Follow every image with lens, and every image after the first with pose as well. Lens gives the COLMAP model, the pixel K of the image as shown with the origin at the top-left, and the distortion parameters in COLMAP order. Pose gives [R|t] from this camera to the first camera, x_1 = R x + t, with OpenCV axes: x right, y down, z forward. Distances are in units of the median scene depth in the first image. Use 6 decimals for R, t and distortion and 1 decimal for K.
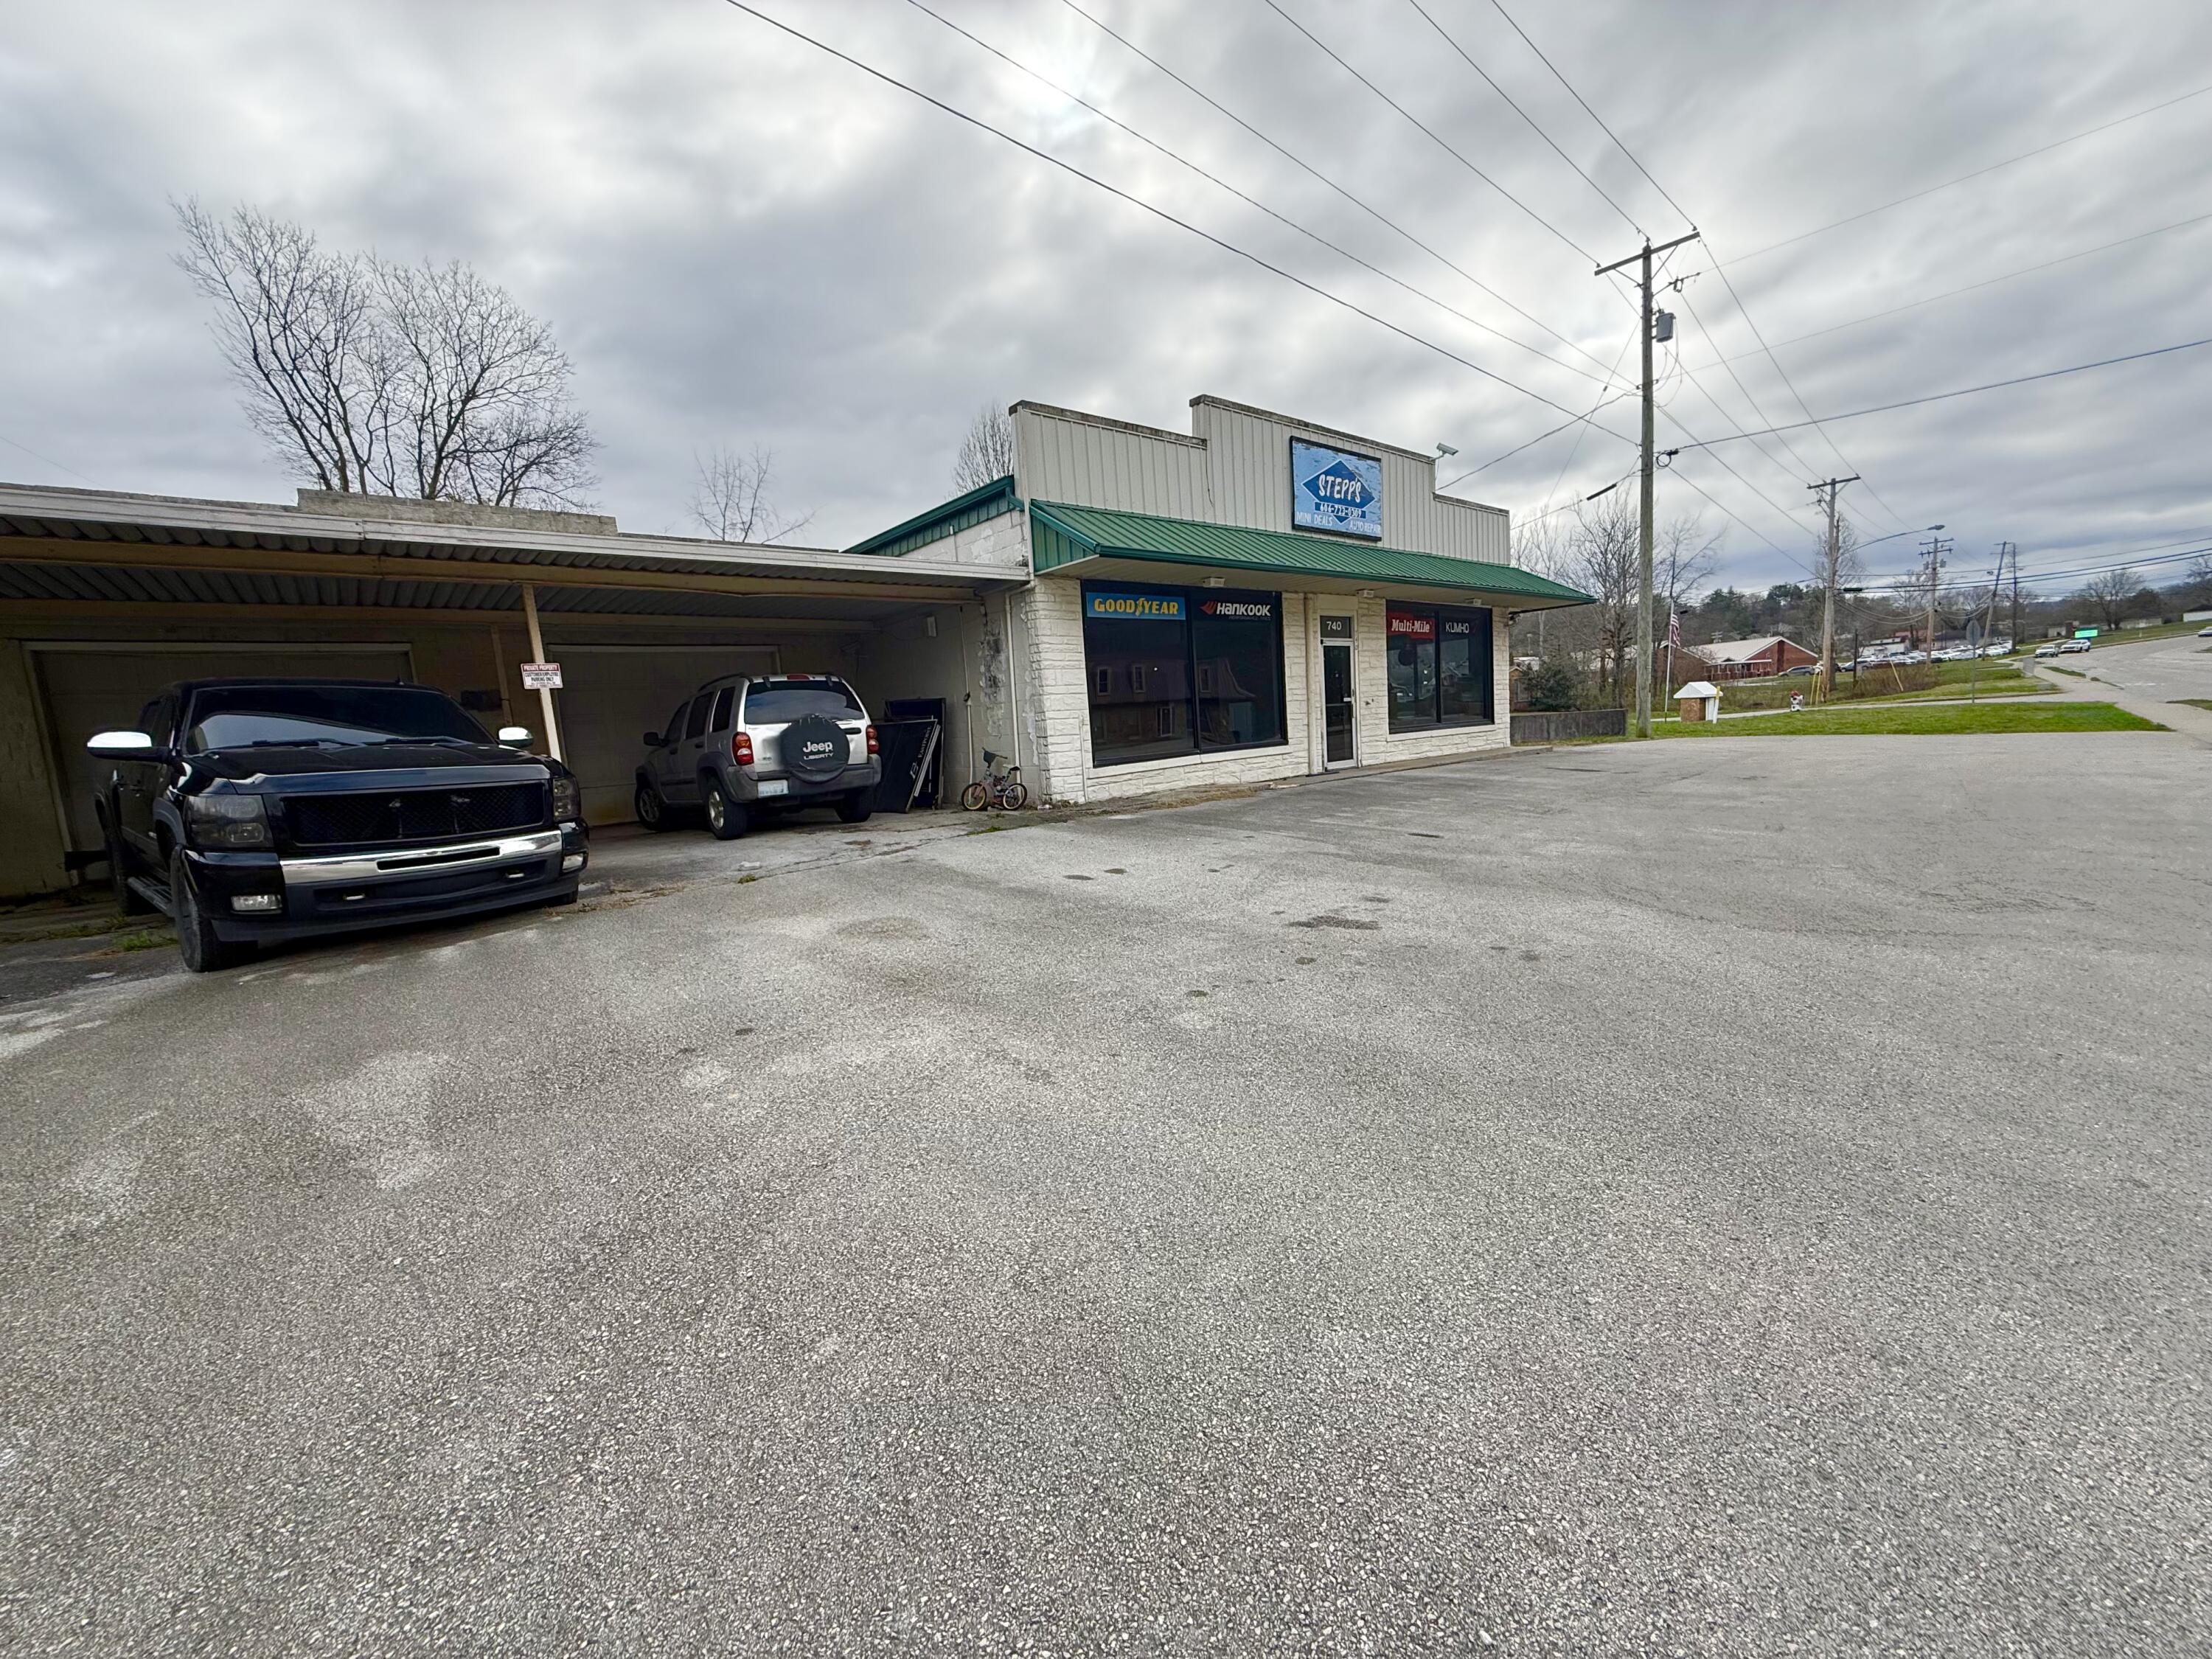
lens RADIAL K [[882.8, 0, 1106.0], [0, 882.8, 829.5], [0, 0, 1]] dist [0.002620, 0.000221]
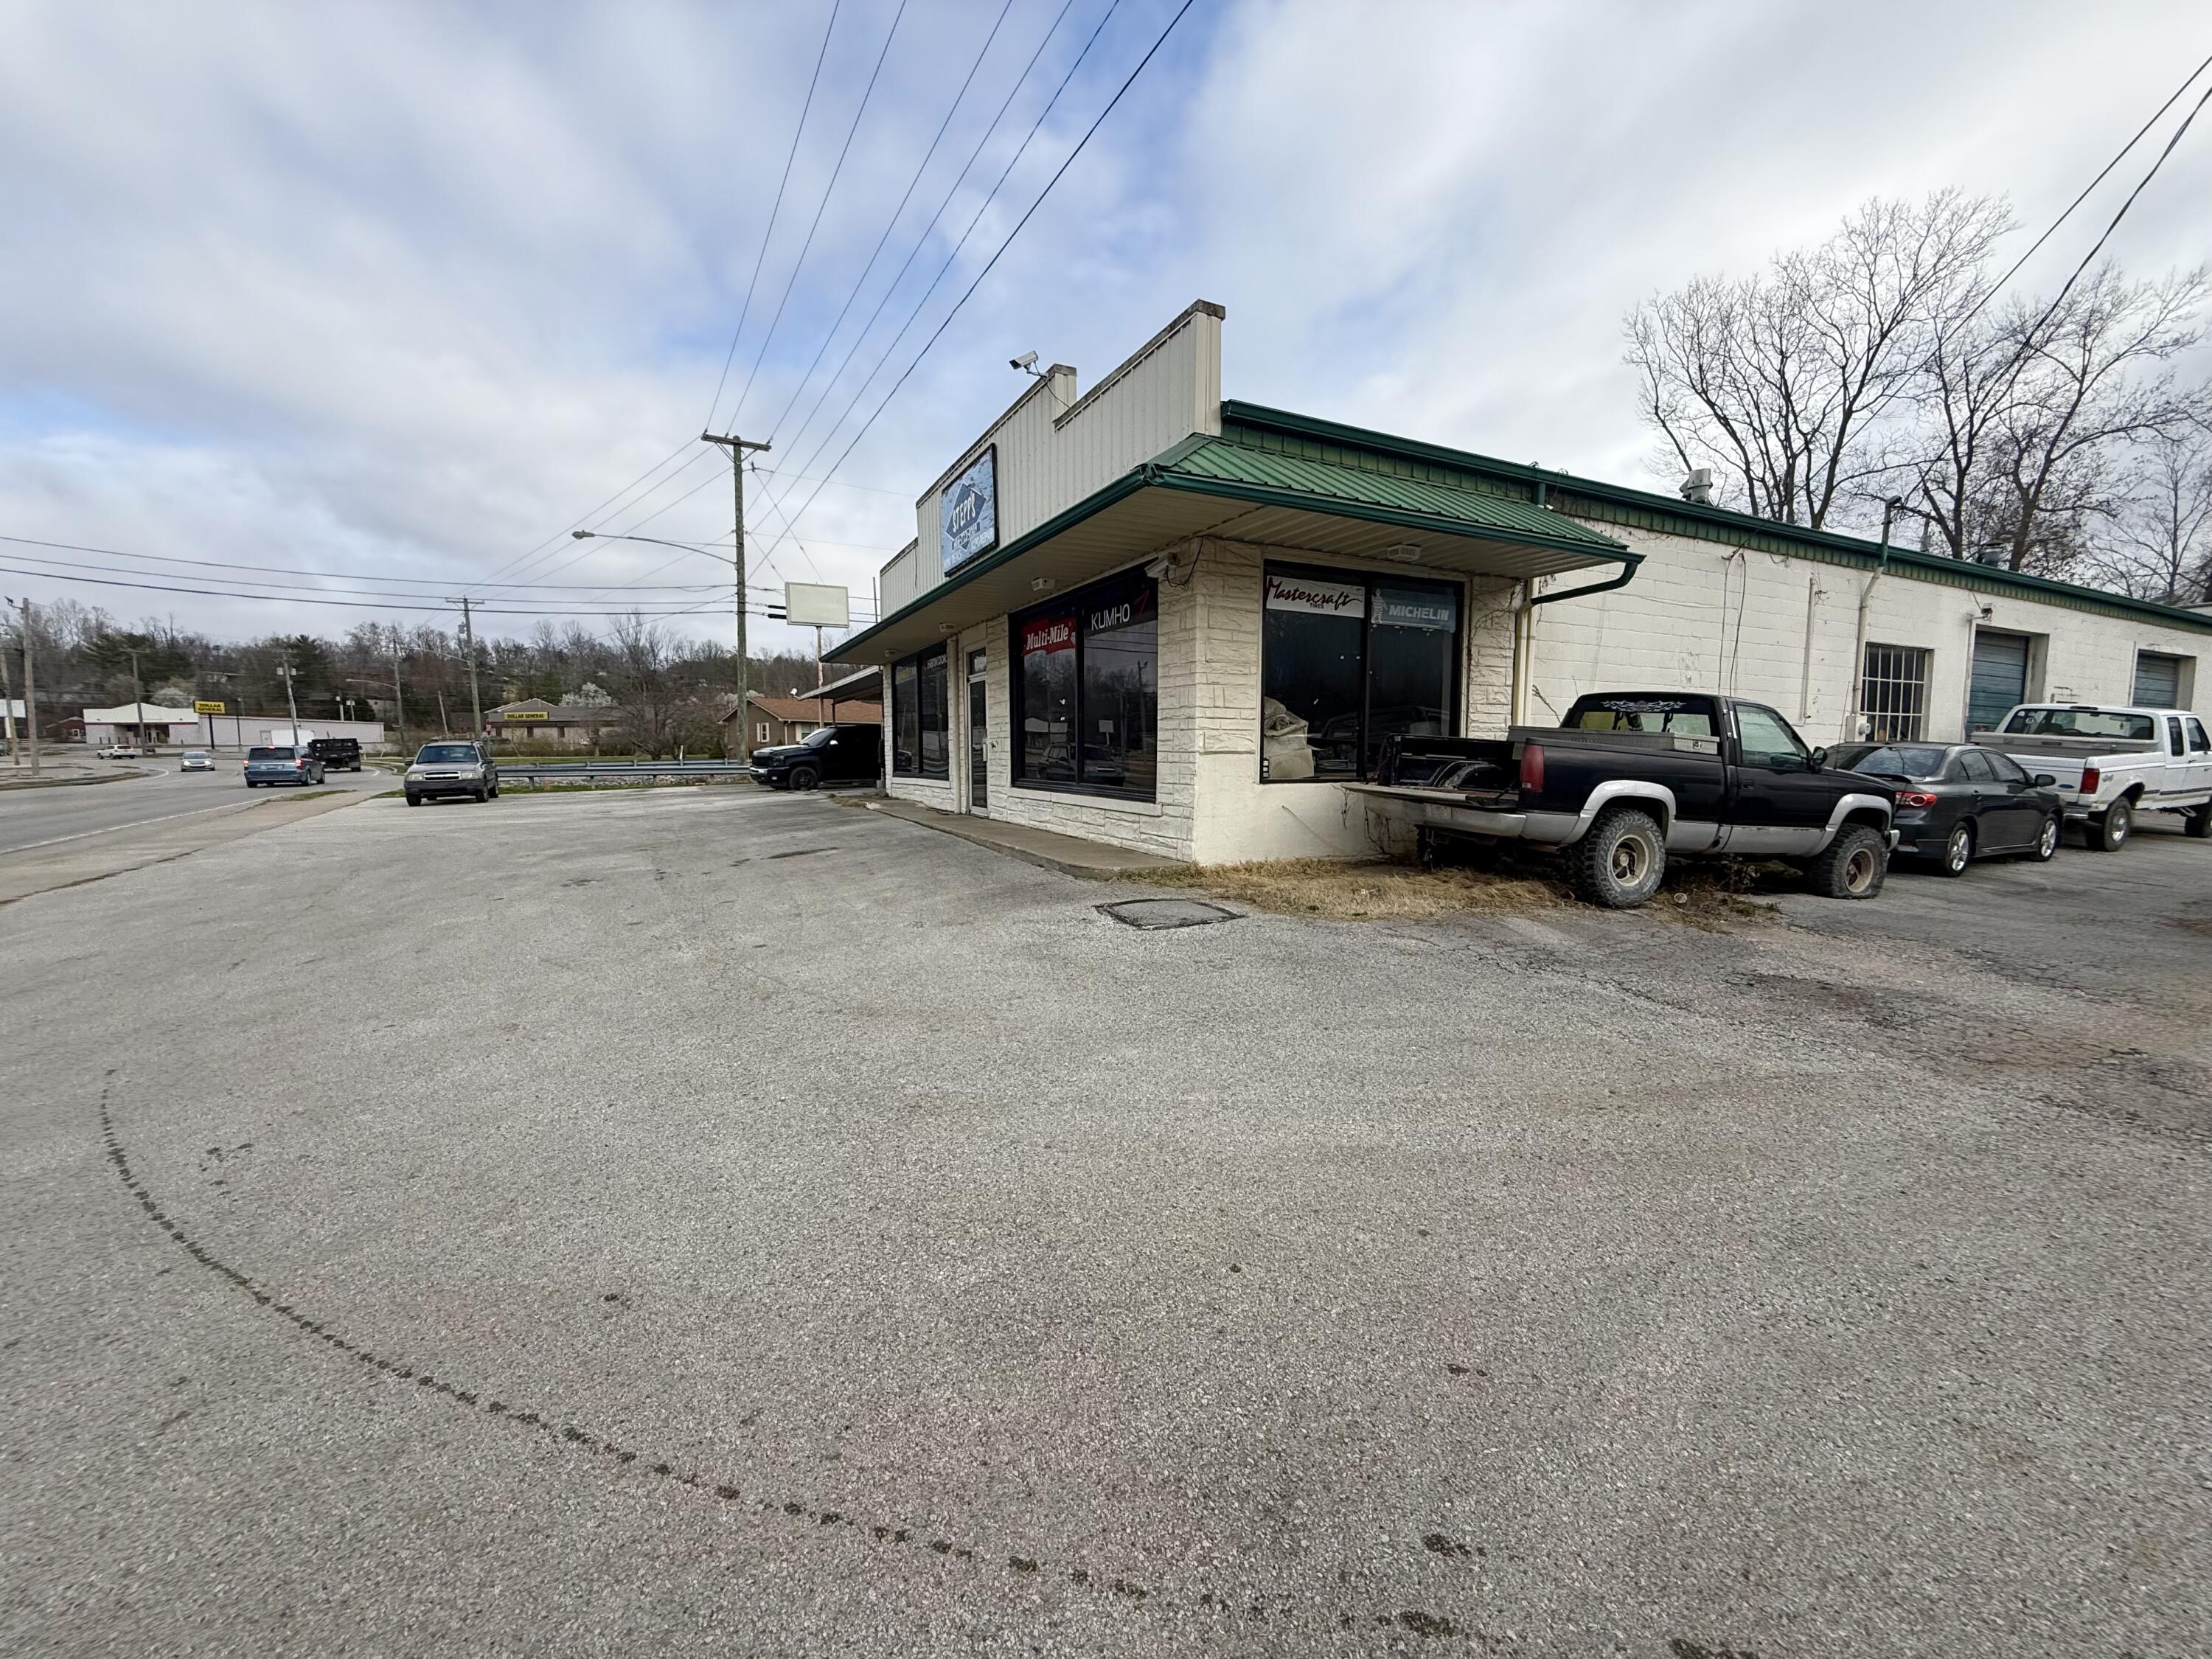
lens RADIAL K [[882.8, 0, 1106.0], [0, 882.8, 829.5], [0, 0, 1]] dist [0.002620, 0.000221]
pose [[-0.251480, 0.151989, -0.955854, 1.215028], [-0.094148, 0.979068, 0.180450, -0.253920], [0.963273, 0.135371, -0.231906, 1.466379]]
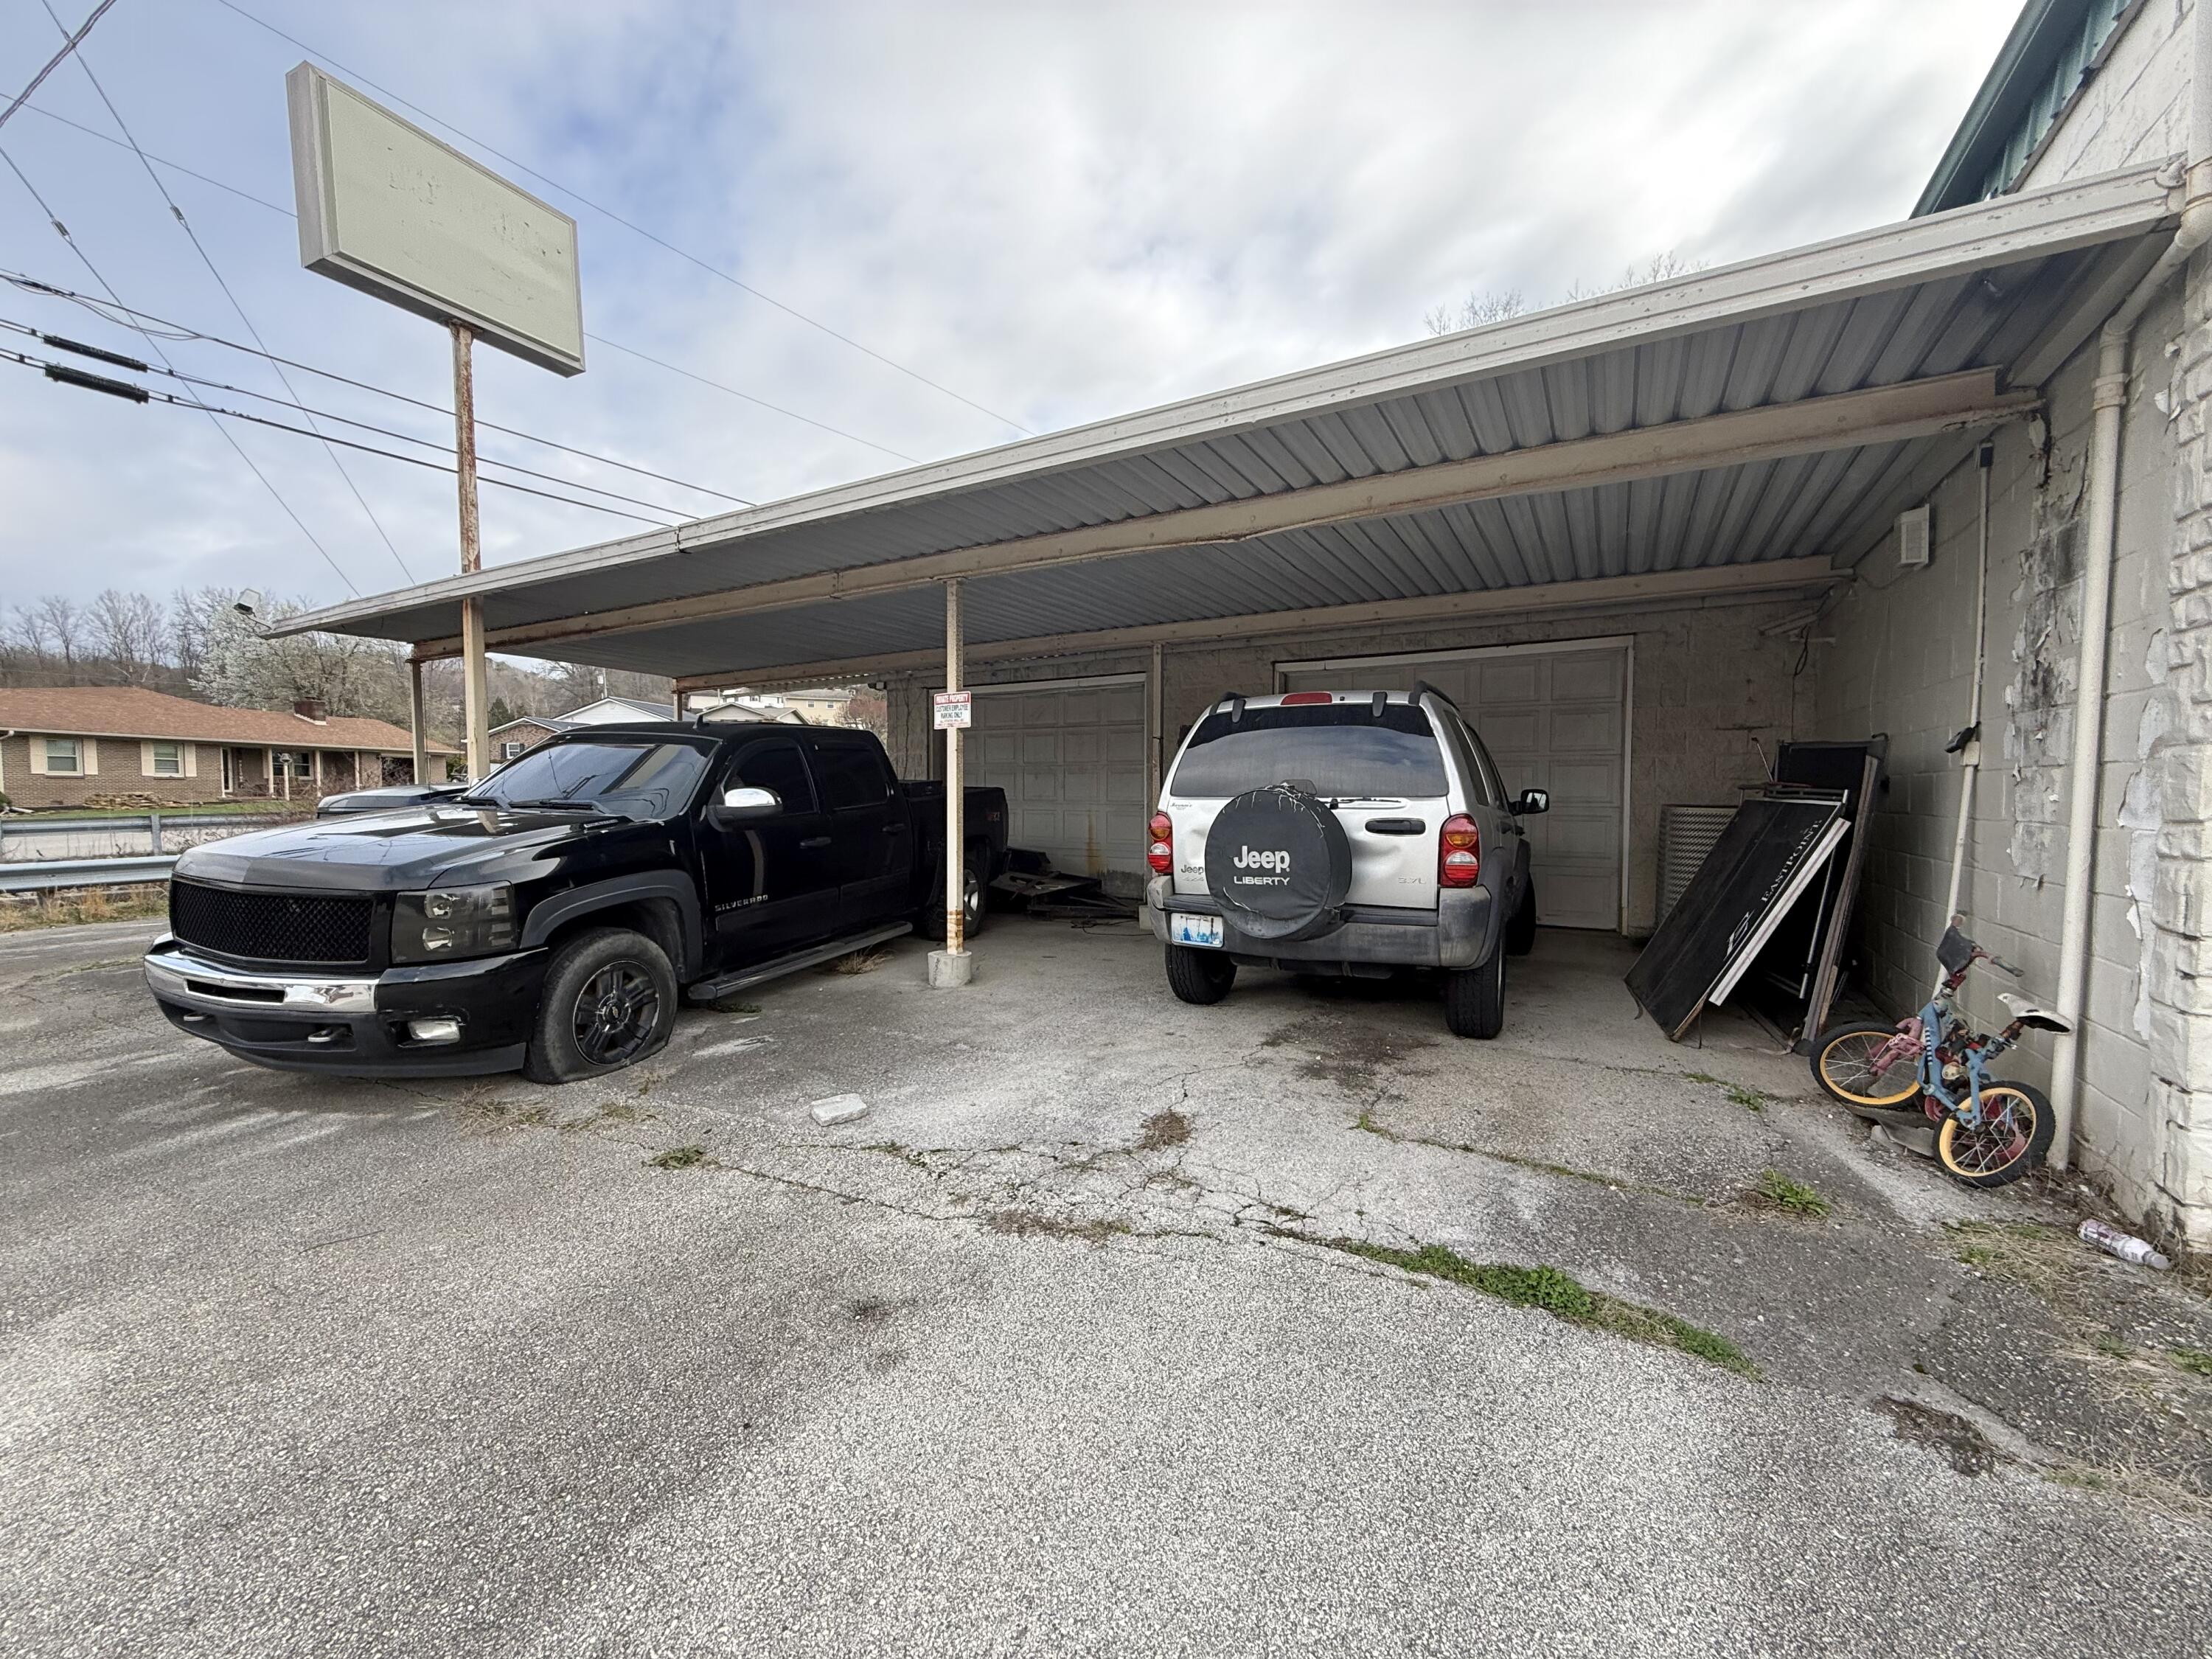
lens RADIAL K [[882.8, 0, 1106.0], [0, 882.8, 829.5], [0, 0, 1]] dist [0.002620, 0.000221]
pose [[0.317644, 0.111480, -0.941634, 0.038441], [-0.131125, 0.988688, 0.072819, -0.088710], [0.939100, 0.100341, 0.328668, 0.537838]]
